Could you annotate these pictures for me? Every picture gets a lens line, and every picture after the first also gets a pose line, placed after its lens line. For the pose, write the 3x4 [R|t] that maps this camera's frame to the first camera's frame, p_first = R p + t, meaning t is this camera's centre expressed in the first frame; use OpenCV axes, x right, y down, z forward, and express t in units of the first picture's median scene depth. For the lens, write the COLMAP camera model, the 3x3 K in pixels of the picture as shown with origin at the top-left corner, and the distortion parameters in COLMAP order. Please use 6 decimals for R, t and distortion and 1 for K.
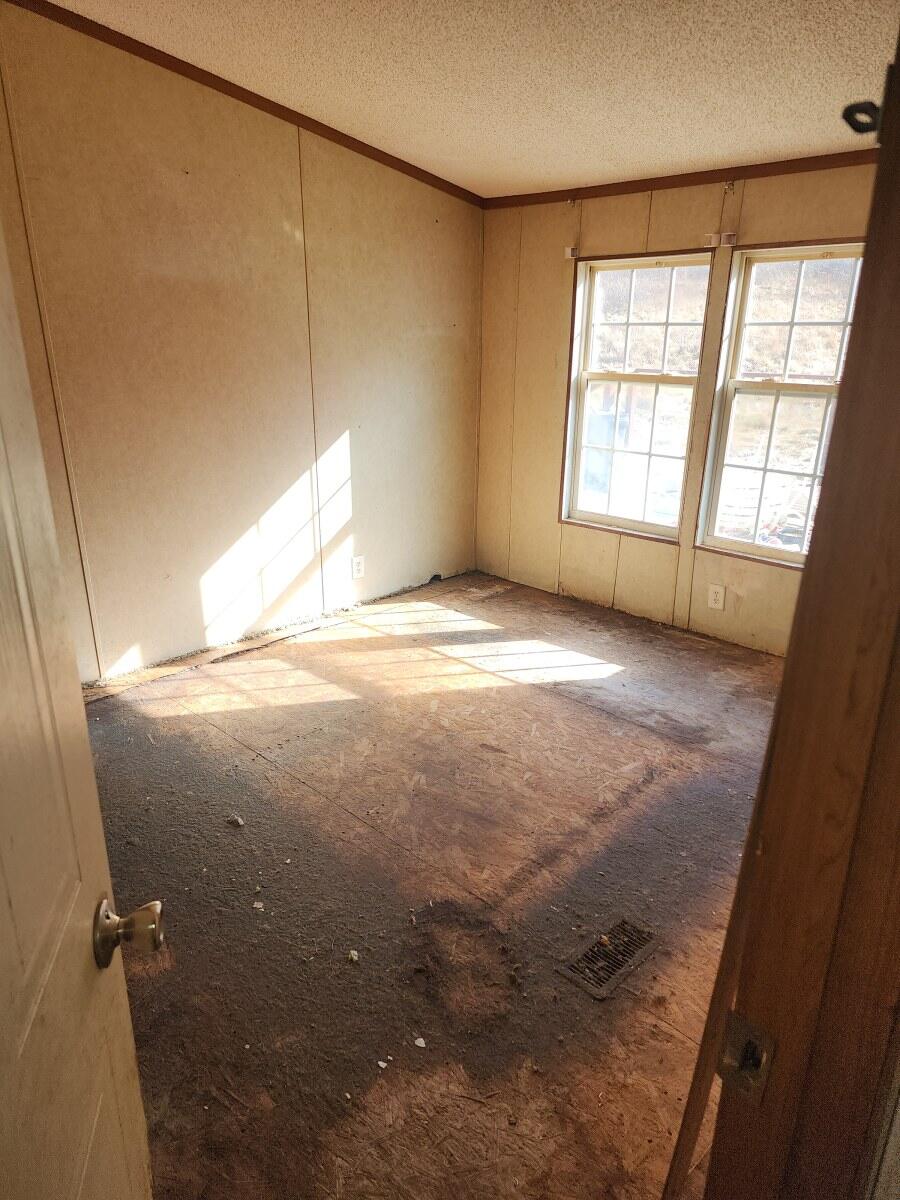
lens RADIAL K [[789.1, 0, 479.1], [0, 789.1, 604.5], [0, 0, 1]] dist [0.098650, -0.085507]
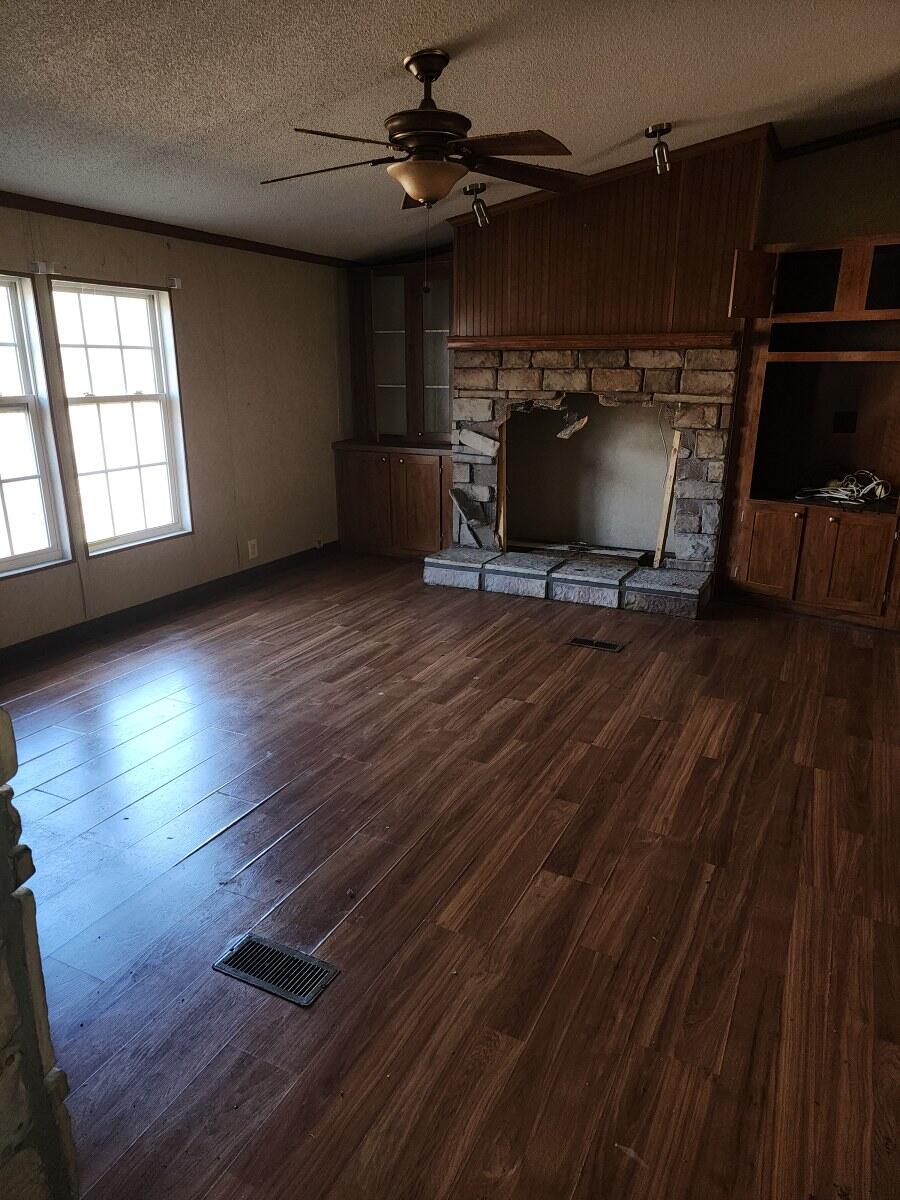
lens RADIAL K [[789.1, 0, 479.1], [0, 789.1, 604.5], [0, 0, 1]] dist [0.098650, -0.085507]
pose [[-0.333913, -0.308586, 0.890661, -0.867684], [0.293652, 0.863816, 0.409377, -0.301564], [-0.895695, 0.398241, -0.197823, 0.784728]]
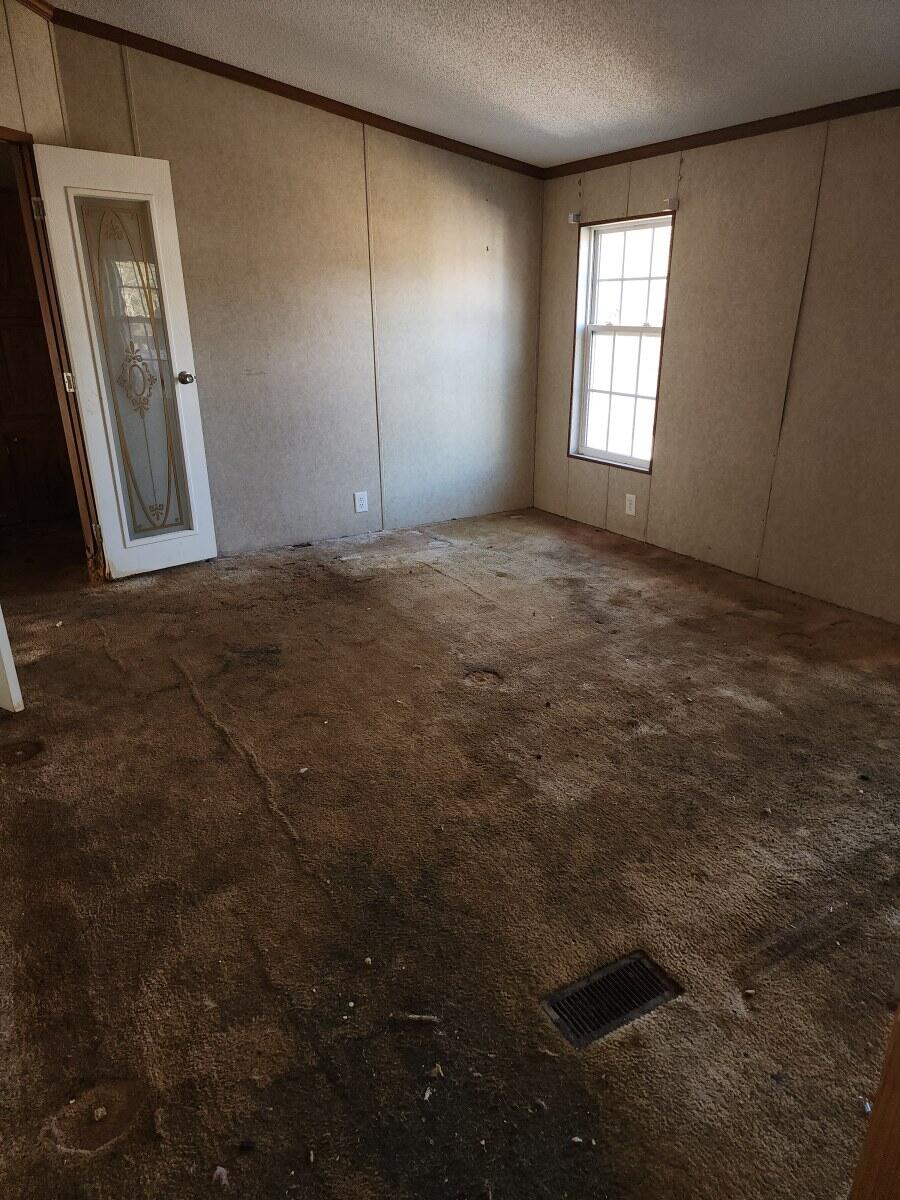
lens RADIAL K [[789.1, 0, 479.1], [0, 789.1, 604.5], [0, 0, 1]] dist [0.098650, -0.085507]
pose [[0.979377, 0.035568, -0.198886, 0.260043], [-0.027178, 0.998628, 0.044757, 0.077900], [0.200205, -0.038429, 0.979000, -0.210051]]
